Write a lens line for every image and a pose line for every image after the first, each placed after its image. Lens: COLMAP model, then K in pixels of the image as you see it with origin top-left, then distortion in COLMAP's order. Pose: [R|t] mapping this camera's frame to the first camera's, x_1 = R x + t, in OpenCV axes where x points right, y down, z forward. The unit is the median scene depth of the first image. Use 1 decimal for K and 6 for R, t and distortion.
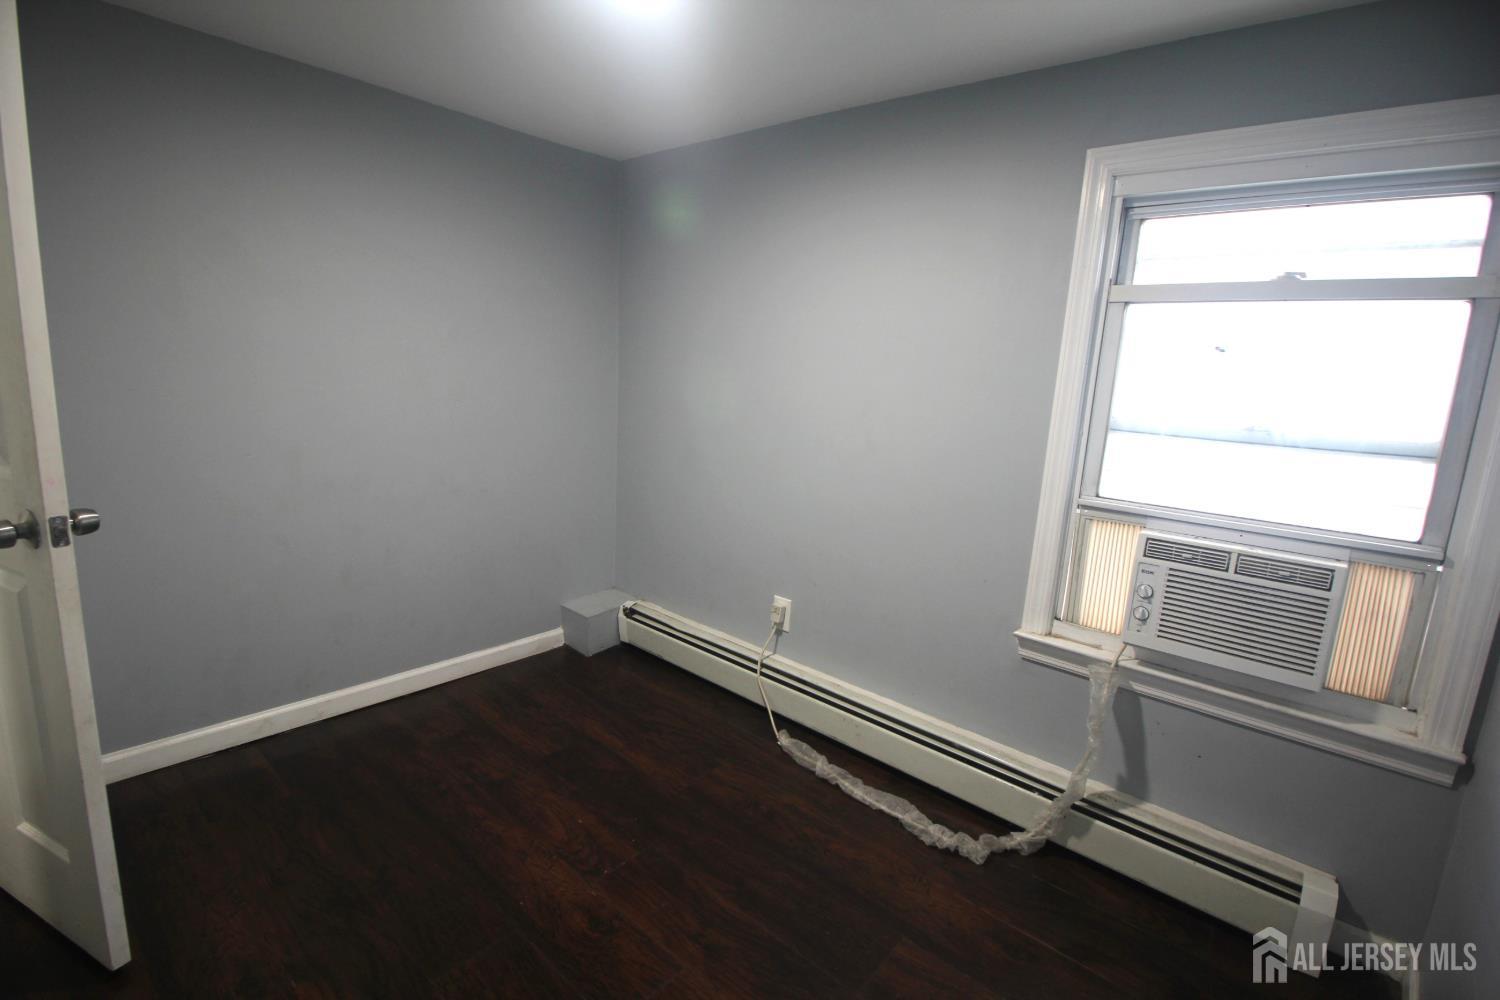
lens RADIAL K [[694.3, 0, 738.3], [0, 694.3, 502.2], [0, 0, 1]] dist [-0.000155, -0.013062]
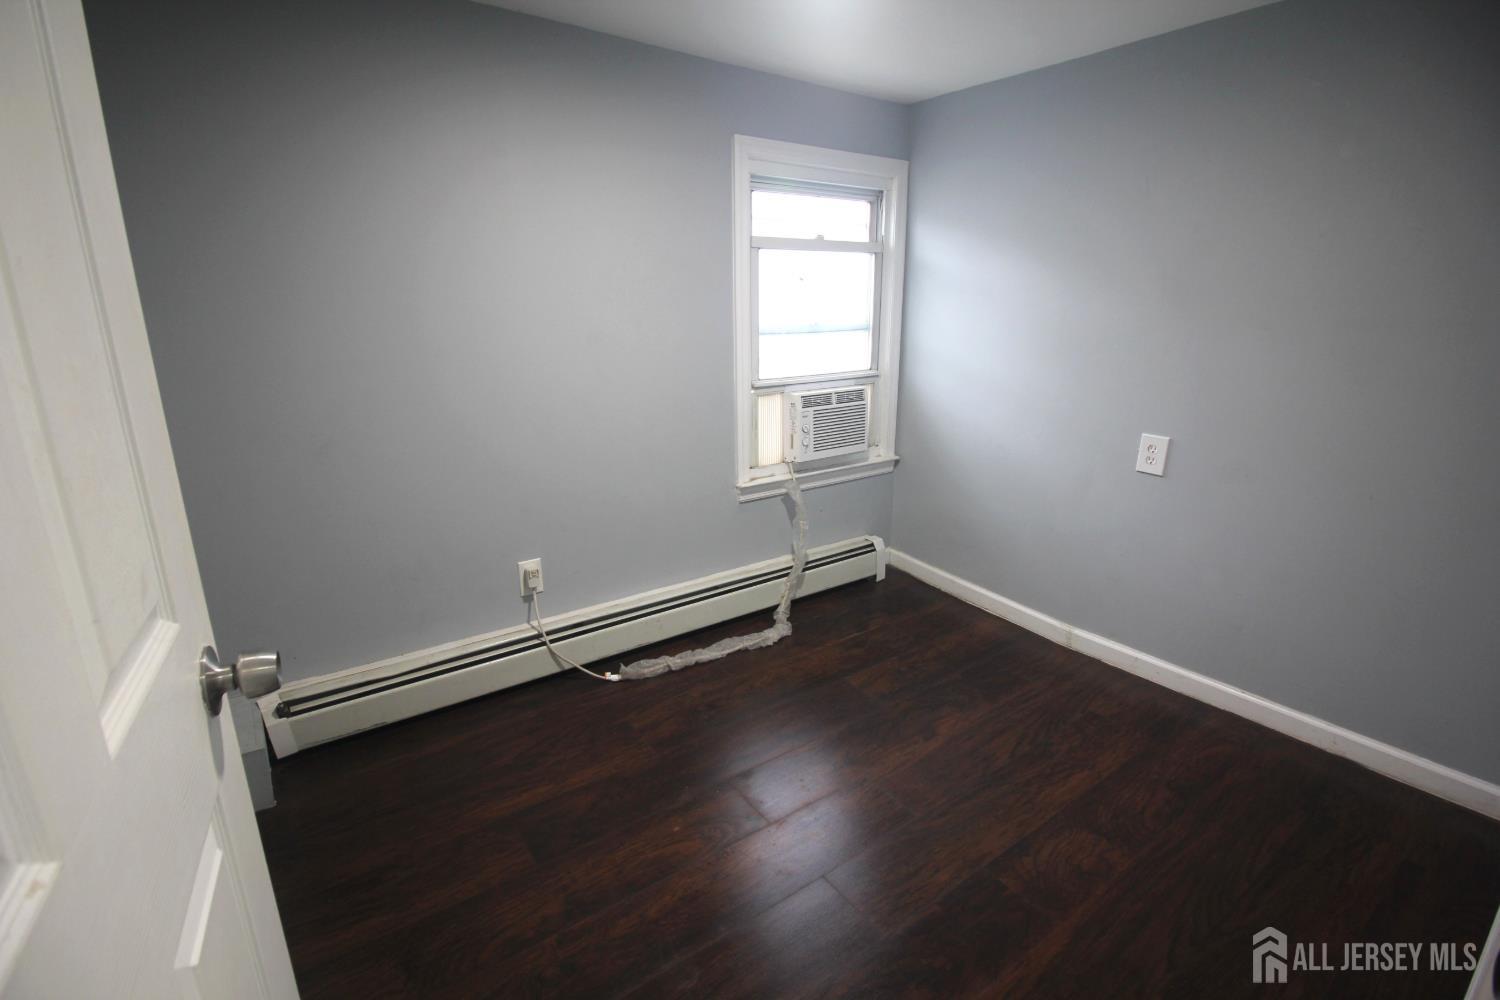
lens RADIAL K [[694.3, 0, 738.3], [0, 694.3, 502.2], [0, 0, 1]] dist [-0.000155, -0.013062]
pose [[0.215407, -0.319867, 0.922651, -0.964892], [0.198399, 0.939461, 0.279375, -0.187333], [-0.956158, 0.122873, 0.265827, 0.668098]]
